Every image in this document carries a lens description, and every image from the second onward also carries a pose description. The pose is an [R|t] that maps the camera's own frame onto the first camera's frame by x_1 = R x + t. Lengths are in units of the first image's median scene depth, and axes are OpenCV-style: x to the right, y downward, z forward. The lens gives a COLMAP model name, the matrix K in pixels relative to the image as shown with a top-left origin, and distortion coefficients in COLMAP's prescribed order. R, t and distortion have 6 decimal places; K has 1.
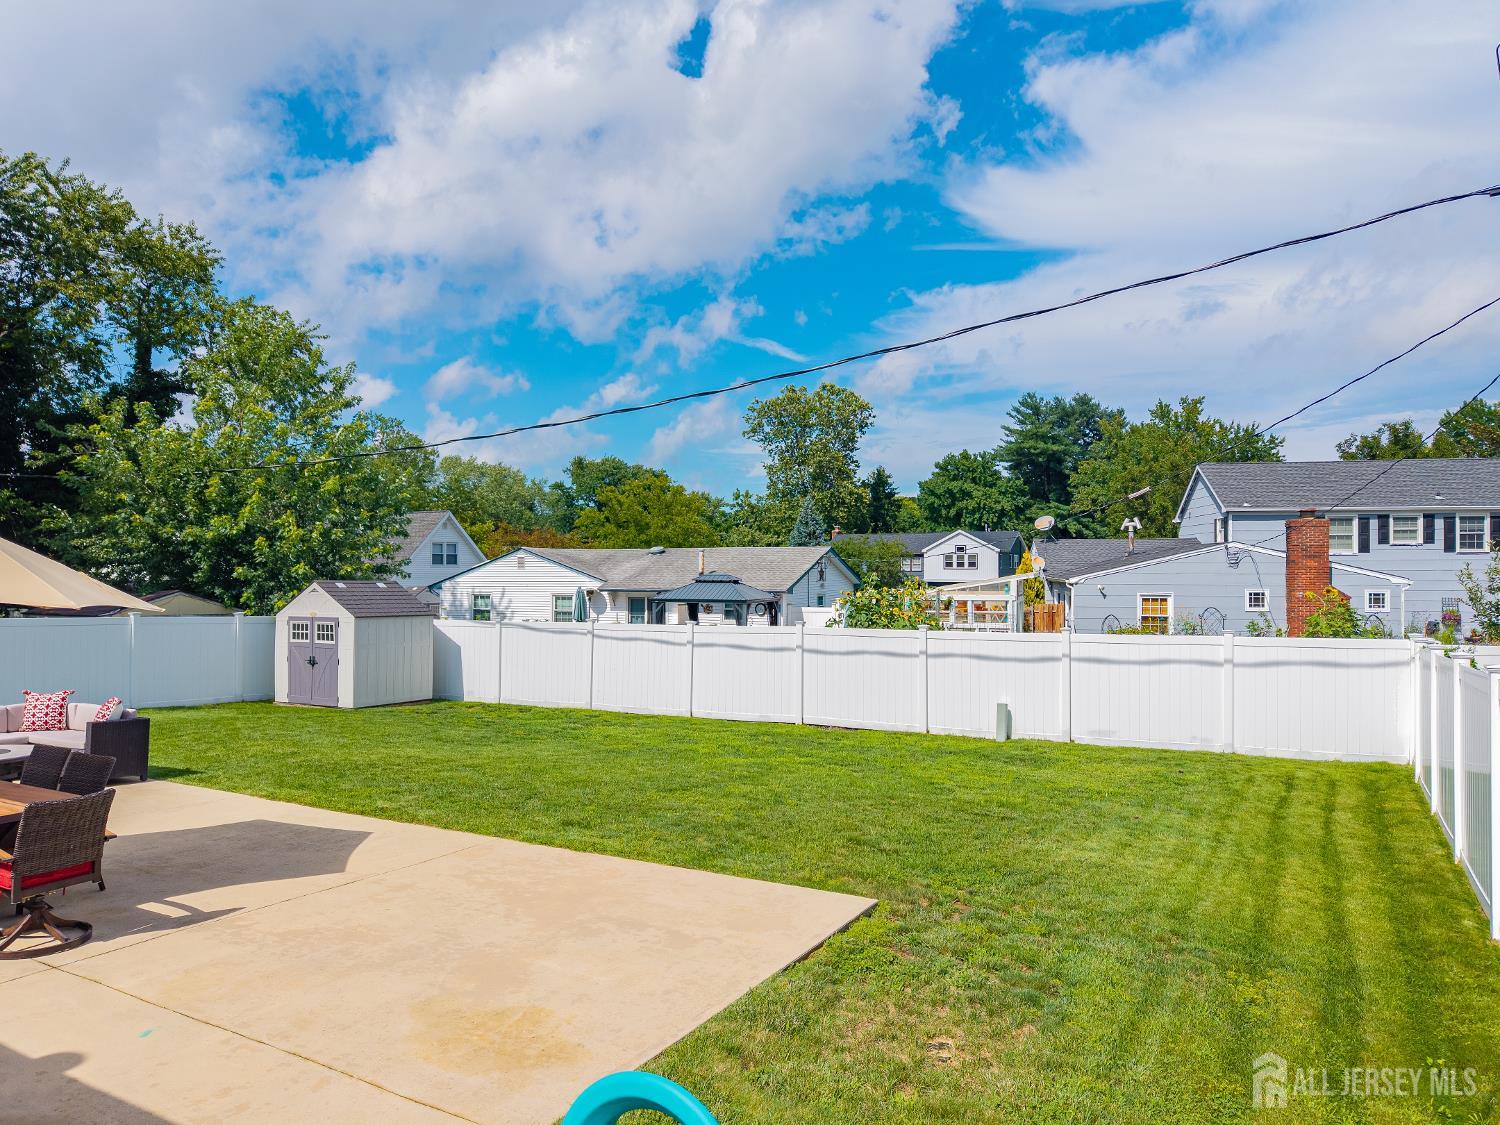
lens RADIAL K [[1010.0, 0, 754.7], [0, 1010.0, 570.8], [0, 0, 1]] dist [0.024382, -0.022232]
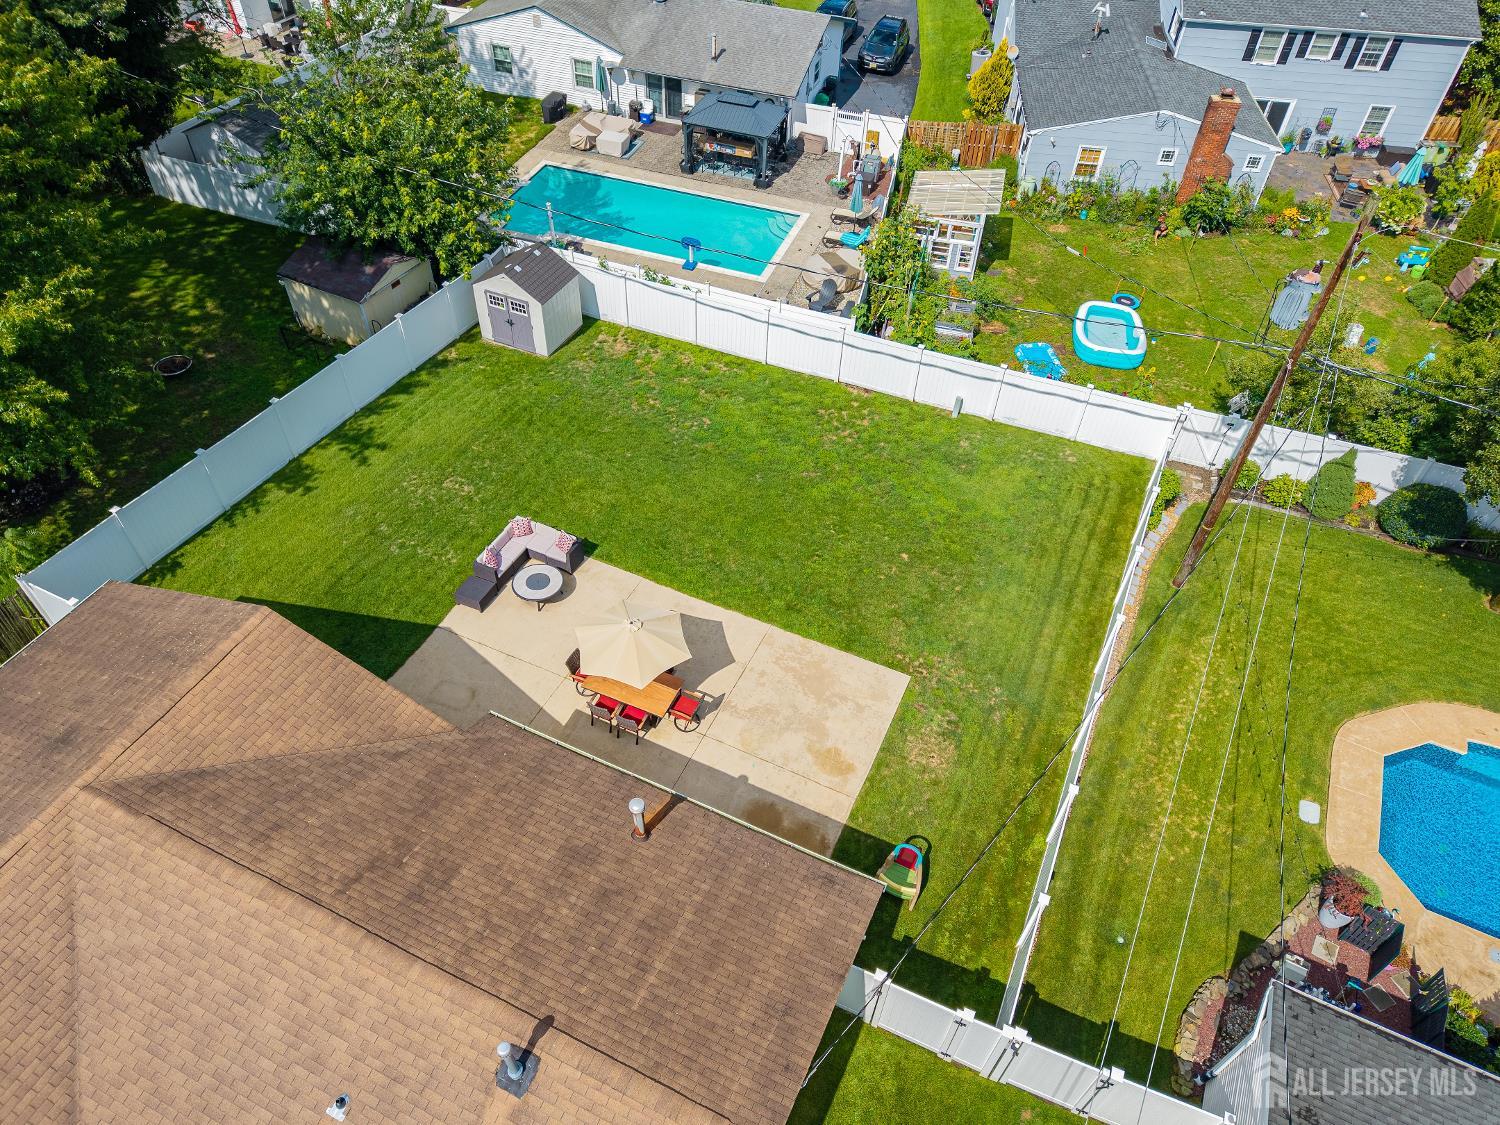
lens RADIAL K [[1010.0, 0, 754.7], [0, 1010.0, 570.8], [0, 0, 1]] dist [0.024382, -0.022232]
pose [[0.996035, -0.033789, 0.082299, -0.196710], [-0.036520, 0.688249, 0.724555, -0.692636], [-0.081124, -0.724688, 0.684286, -0.287636]]
